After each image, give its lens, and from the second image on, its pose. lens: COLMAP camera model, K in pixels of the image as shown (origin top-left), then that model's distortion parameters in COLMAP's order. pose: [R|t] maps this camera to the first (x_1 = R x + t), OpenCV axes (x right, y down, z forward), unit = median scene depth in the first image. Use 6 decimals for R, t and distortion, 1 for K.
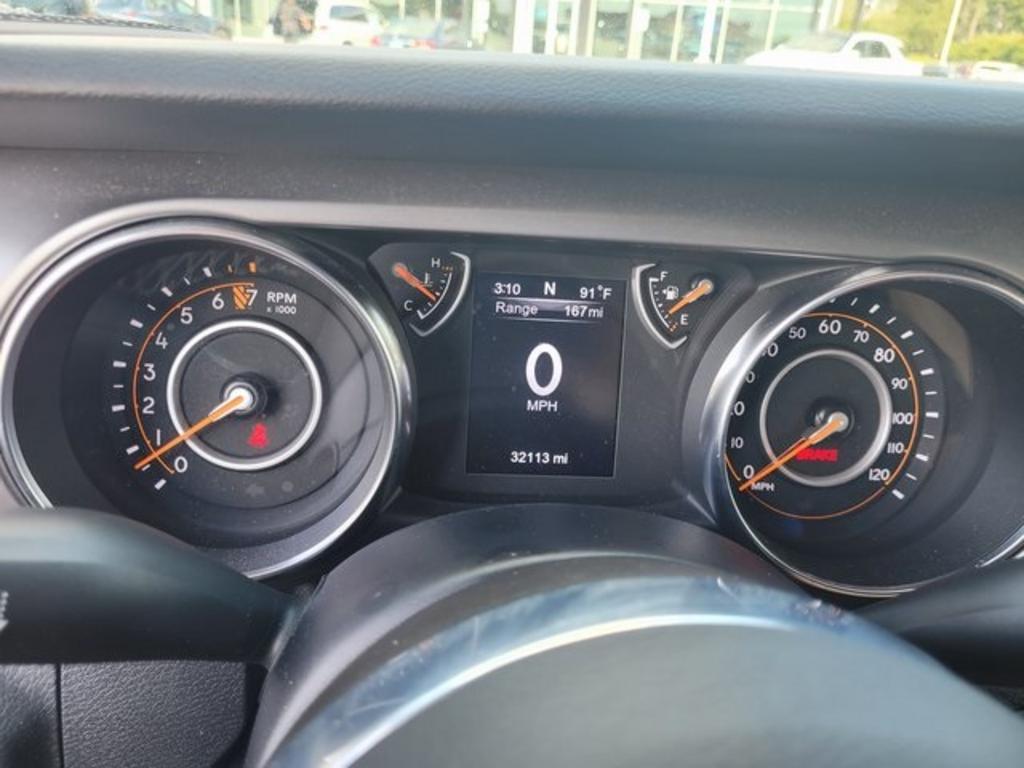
lens RADIAL K [[793.4, 0, 512.0], [0, 793.4, 384.0], [0, 0, 1]] dist [0.001613, 0.000544]
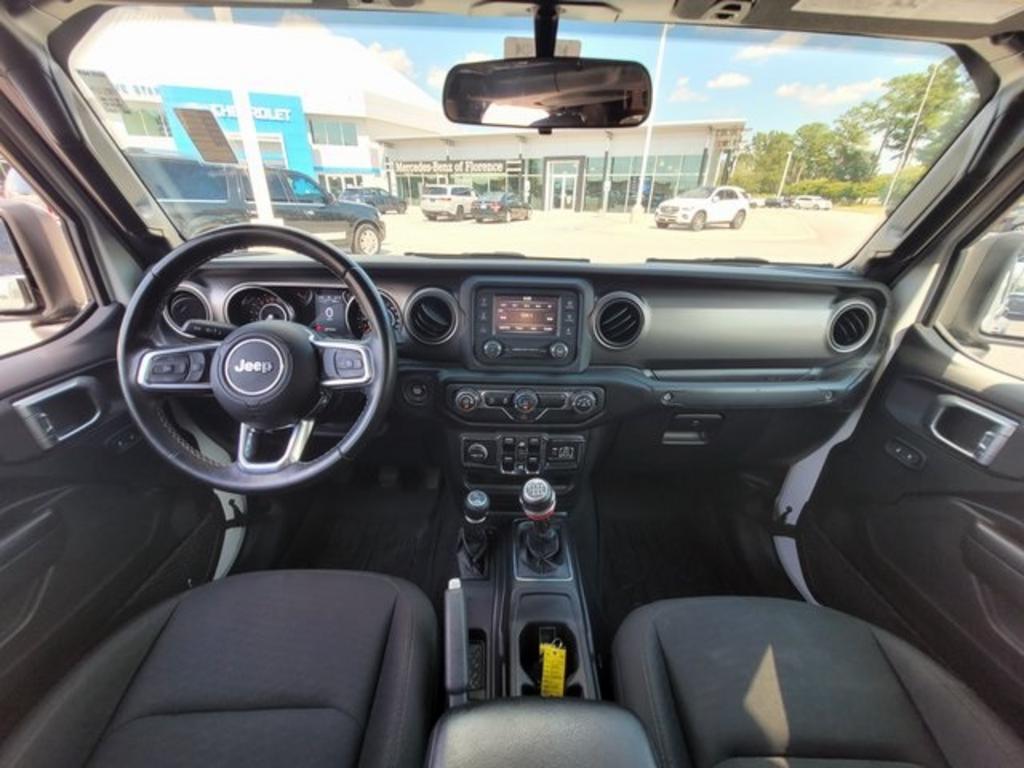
lens RADIAL K [[402.1, 0, 512.0], [0, 402.1, 384.0], [0, 0, 1]] dist [-0.000170, -0.000012]
pose [[0.994456, -0.011808, -0.104489, 1.567027], [0.014200, 0.999653, 0.022183, 0.427553], [0.104190, -0.023544, 0.994279, -1.621318]]
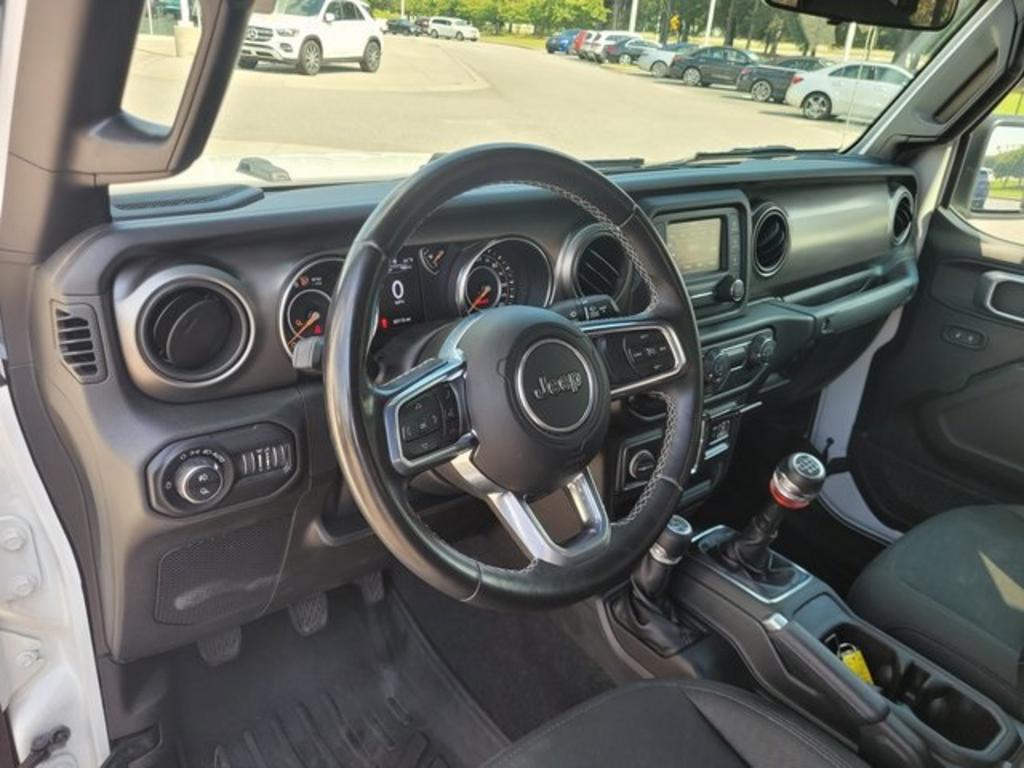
lens RADIAL K [[789.2, 0, 507.4], [0, 789.2, 377.7], [0, 0, 1]] dist [0.021206, -0.004879]
pose [[0.832476, -0.236332, 0.501129, -1.145396], [0.213131, 0.971463, 0.104089, 0.079500], [-0.511428, 0.020155, 0.859090, -1.671672]]
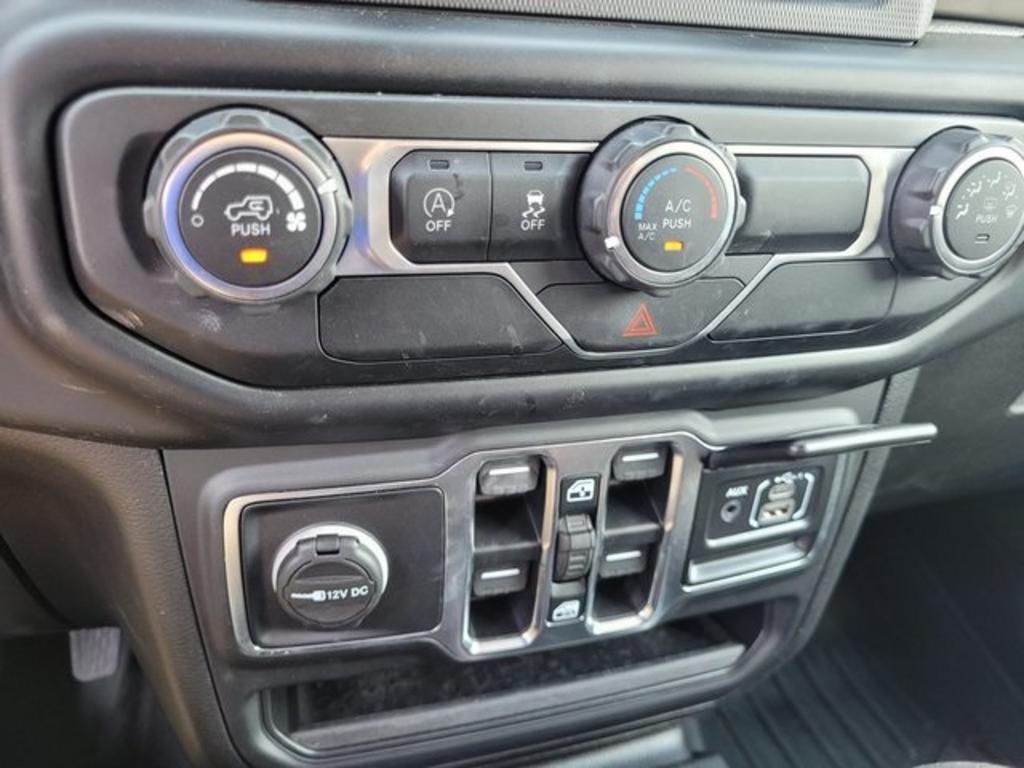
lens RADIAL K [[793.4, 0, 512.0], [0, 793.4, 384.0], [0, 0, 1]] dist [0.001613, 0.000544]
pose [[0.979003, -0.097611, 0.178955, 1.102323], [0.082230, 0.992408, 0.091457, 0.673884], [-0.186524, -0.074821, 0.979597, 0.164396]]
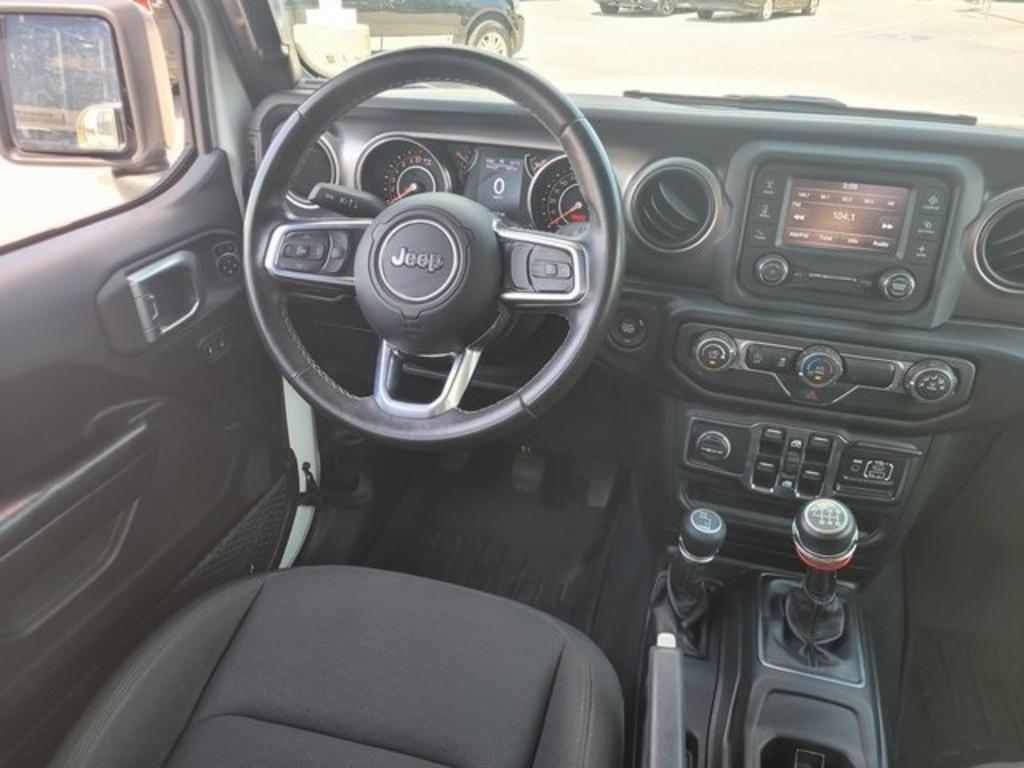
lens RADIAL K [[789.2, 0, 507.4], [0, 789.2, 377.7], [0, 0, 1]] dist [0.021206, -0.004879]
pose [[0.926925, 0.123726, -0.354262, 1.360908], [-0.102115, 0.991619, 0.079141, 0.518401], [0.361085, -0.037183, 0.931792, -2.143140]]
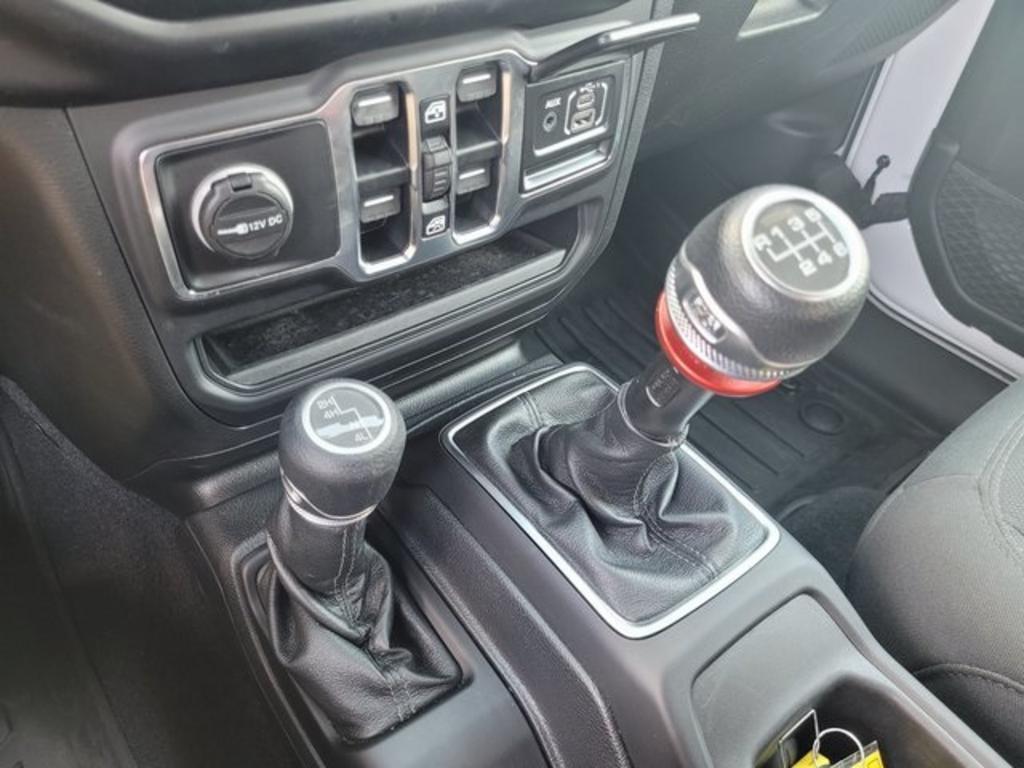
lens RADIAL K [[789.2, 0, 507.4], [0, 789.2, 377.7], [0, 0, 1]] dist [0.021206, -0.004879]
pose [[0.854502, -0.365115, 0.369483, 0.872275], [0.195368, 0.884970, 0.422682, 0.773728], [-0.481309, -0.288997, 0.827540, -0.020904]]
